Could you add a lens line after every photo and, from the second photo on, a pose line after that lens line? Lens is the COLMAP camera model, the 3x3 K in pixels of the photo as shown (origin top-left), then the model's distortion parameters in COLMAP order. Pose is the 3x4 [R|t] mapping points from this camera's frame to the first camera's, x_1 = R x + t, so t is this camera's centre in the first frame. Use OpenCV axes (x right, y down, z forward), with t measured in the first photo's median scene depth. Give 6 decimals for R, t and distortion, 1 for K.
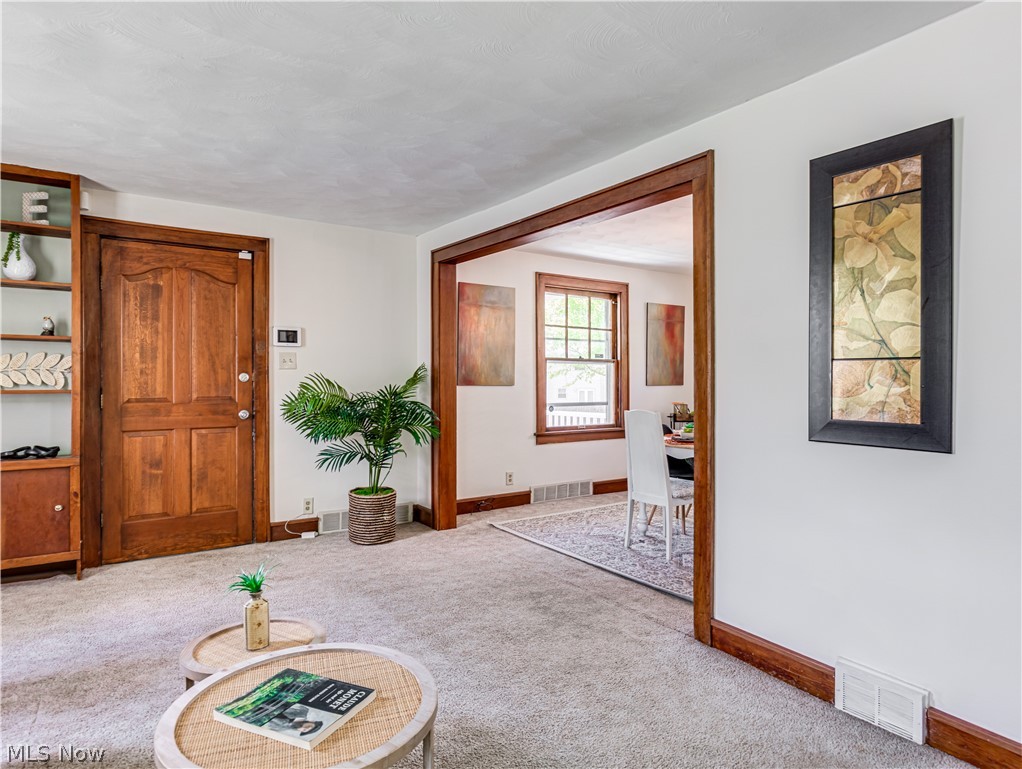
lens RADIAL K [[609.8, 0, 509.4], [0, 609.8, 377.9], [0, 0, 1]] dist [0.006829, 0.001387]
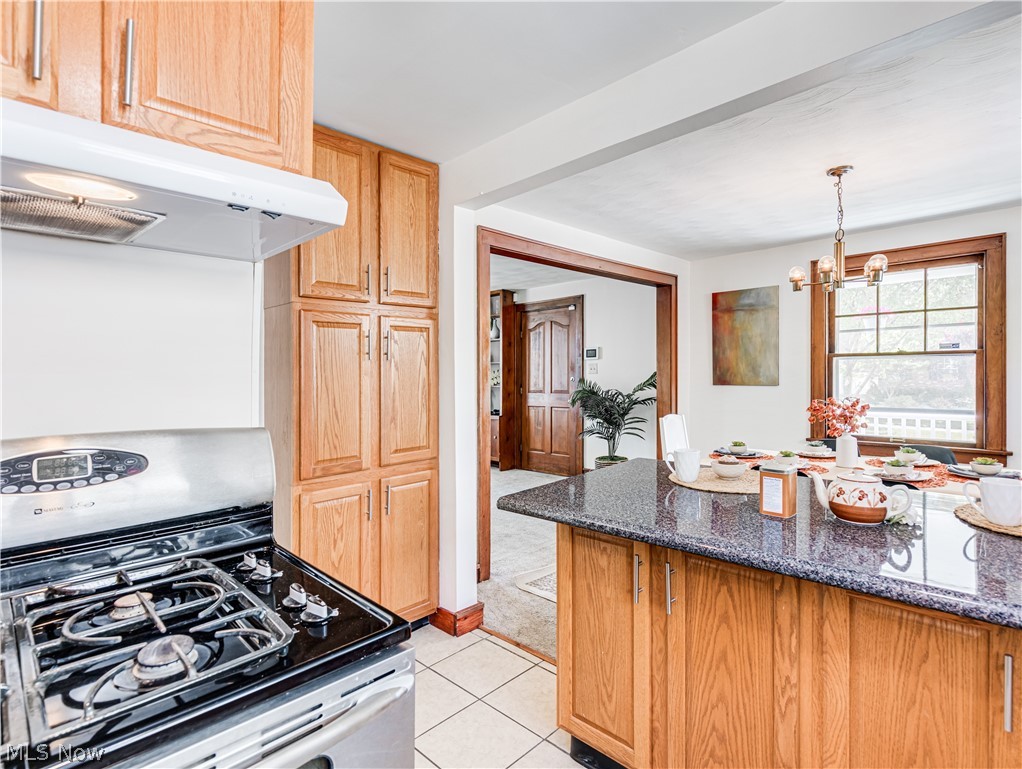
lens RADIAL K [[523.4, 0, 509.9], [0, 523.4, 375.7], [0, 0, 1]] dist [0.004969, -0.001092]
pose [[0.197396, -0.007616, -0.980294, 0.992643], [0.011570, 0.999918, -0.005438, -0.005277], [0.980256, -0.010269, 0.197468, 0.556827]]
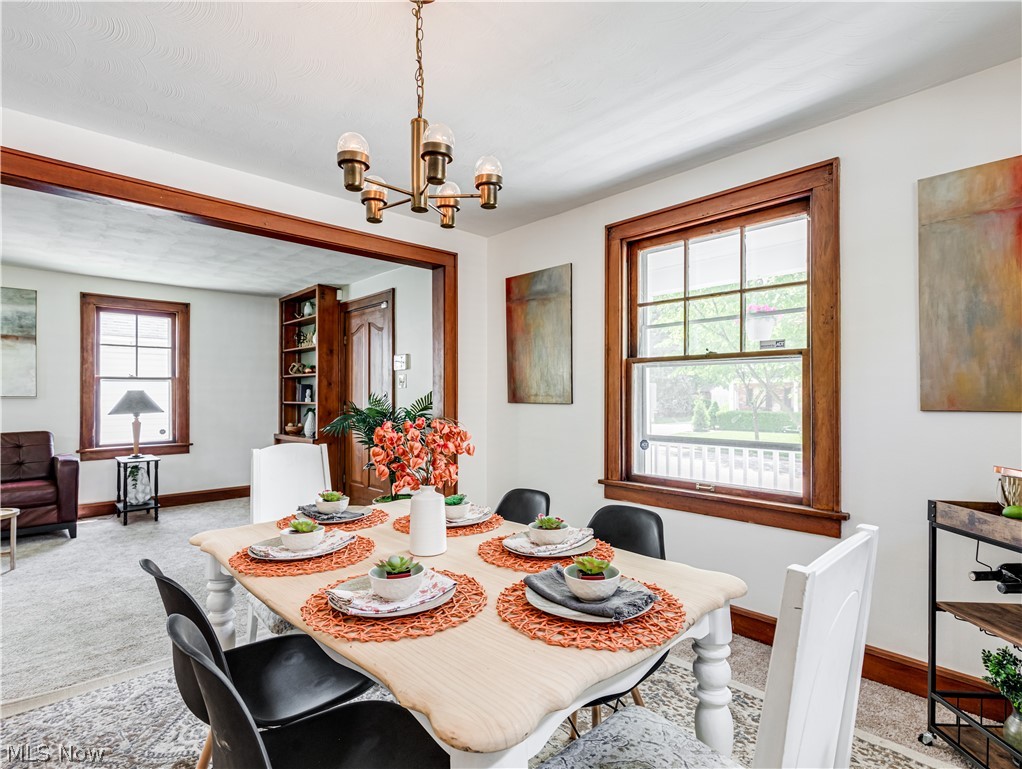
lens RADIAL K [[518.5, 0, 508.4], [0, 518.5, 389.8], [0, 0, 1]] dist [0.001300, -0.000497]
pose [[0.161876, -0.012956, -0.986726, 0.768951], [0.007195, 0.999903, -0.011948, 0.003566], [0.986785, -0.005165, 0.161954, 1.117878]]
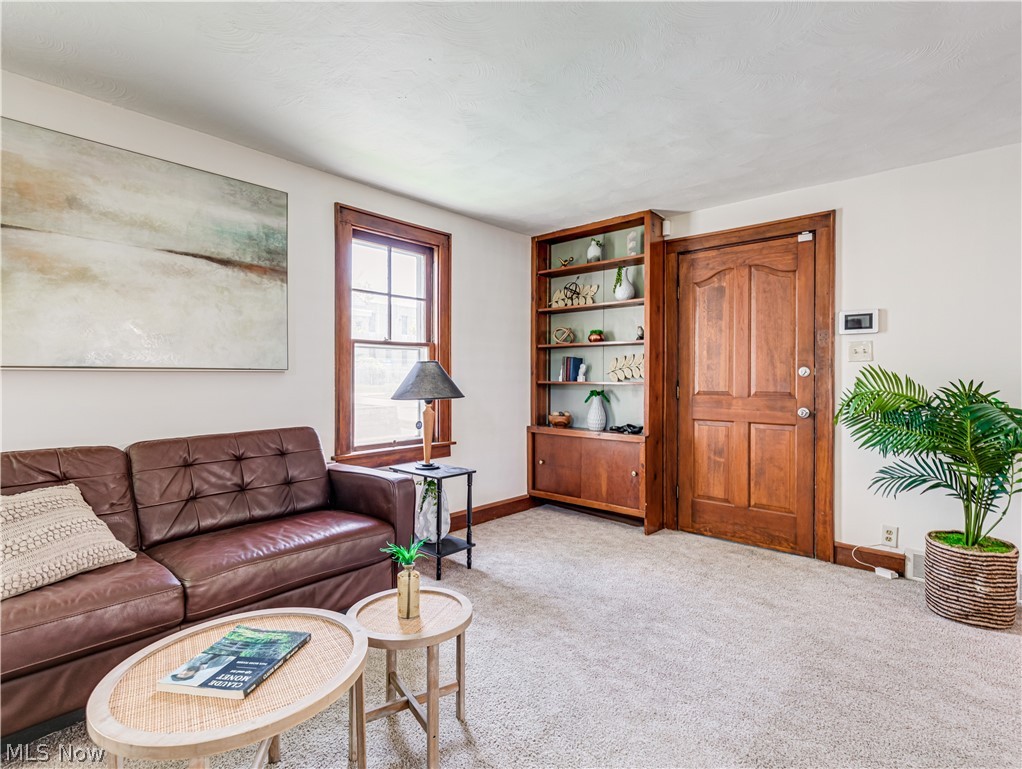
lens RADIAL K [[523.4, 0, 509.9], [0, 523.4, 375.7], [0, 0, 1]] dist [0.004969, -0.001092]
pose [[0.241271, -0.001142, -0.970457, 0.222987], [-0.000744, 0.999999, -0.001362, 0.006778], [0.970458, 0.001051, 0.241269, 0.398986]]
